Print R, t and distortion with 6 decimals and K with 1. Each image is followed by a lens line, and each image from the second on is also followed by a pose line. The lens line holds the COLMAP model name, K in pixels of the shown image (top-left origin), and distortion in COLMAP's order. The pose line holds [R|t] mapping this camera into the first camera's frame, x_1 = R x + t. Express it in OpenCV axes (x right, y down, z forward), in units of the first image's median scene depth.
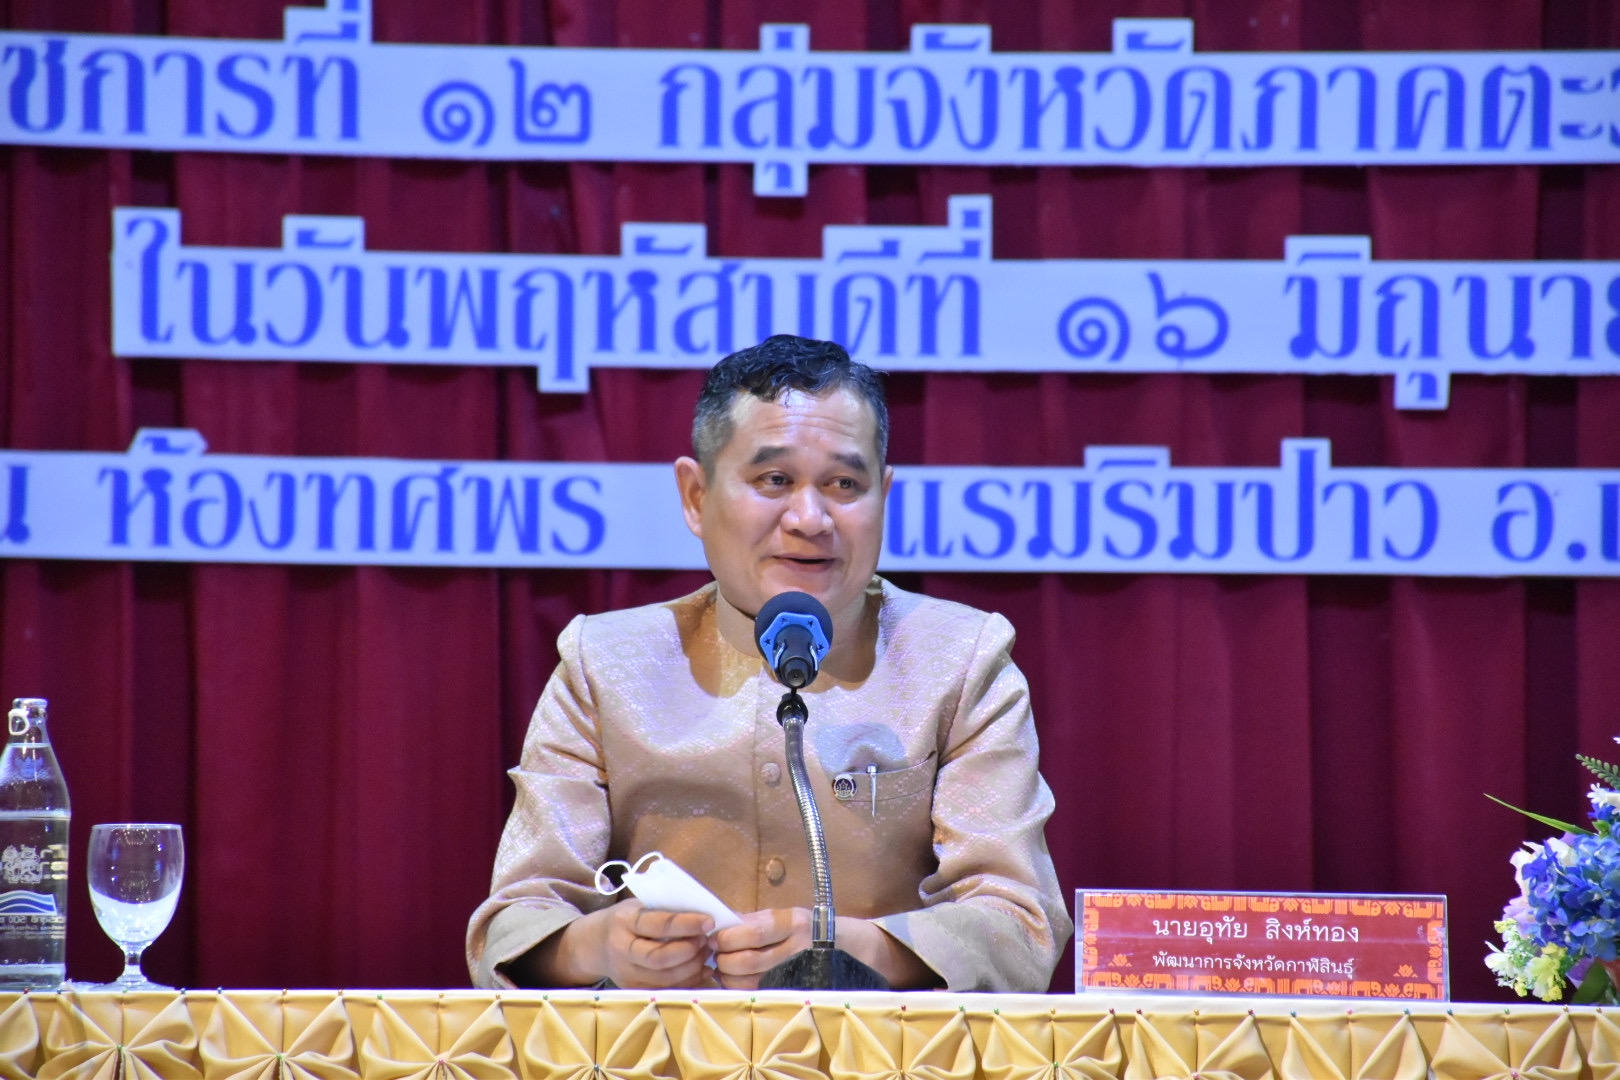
lens RADIAL K [[8414.1, 0, 810.0], [0, 8414.1, 540.0], [0, 0, 1]] dist [2.317356, 1.326982]
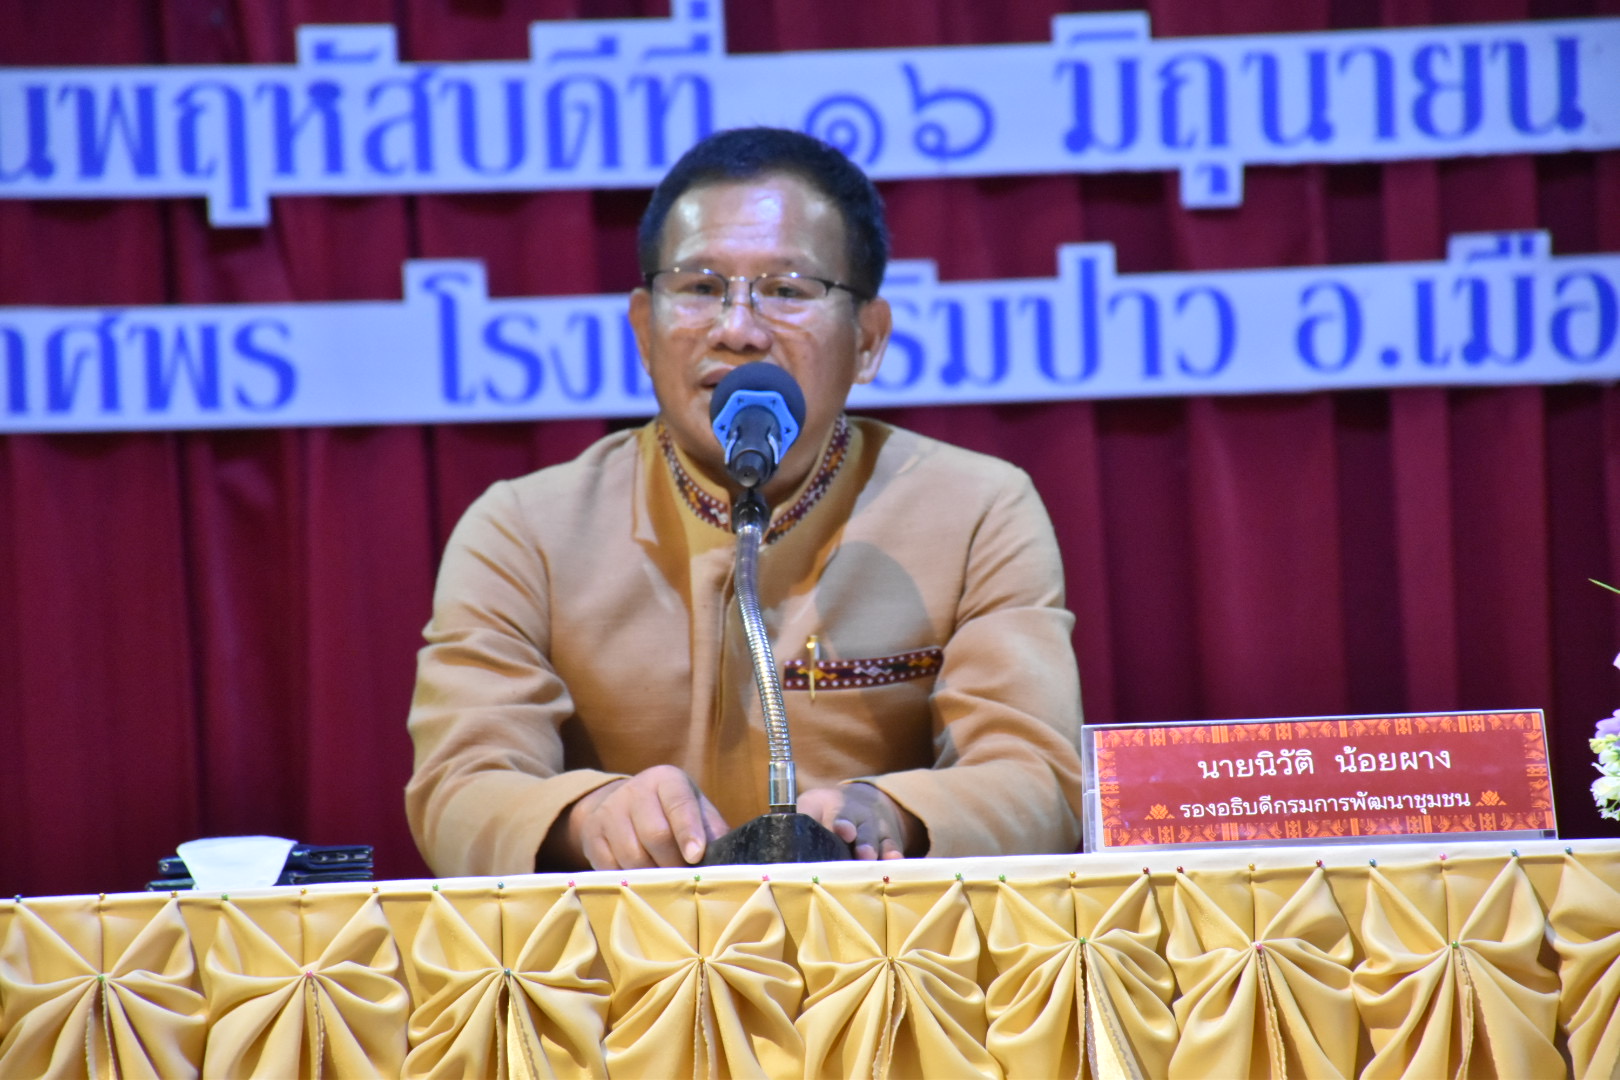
lens RADIAL K [[8388.1, 0, 810.0], [0, 8388.1, 540.0], [0, 0, 1]] dist [2.235438, 3.157093]
pose [[0.997252, -0.044212, 0.059449, -0.024239], [0.043672, 0.998992, 0.010358, 0.008526], [-0.059847, -0.007734, 0.998178, 0.120957]]
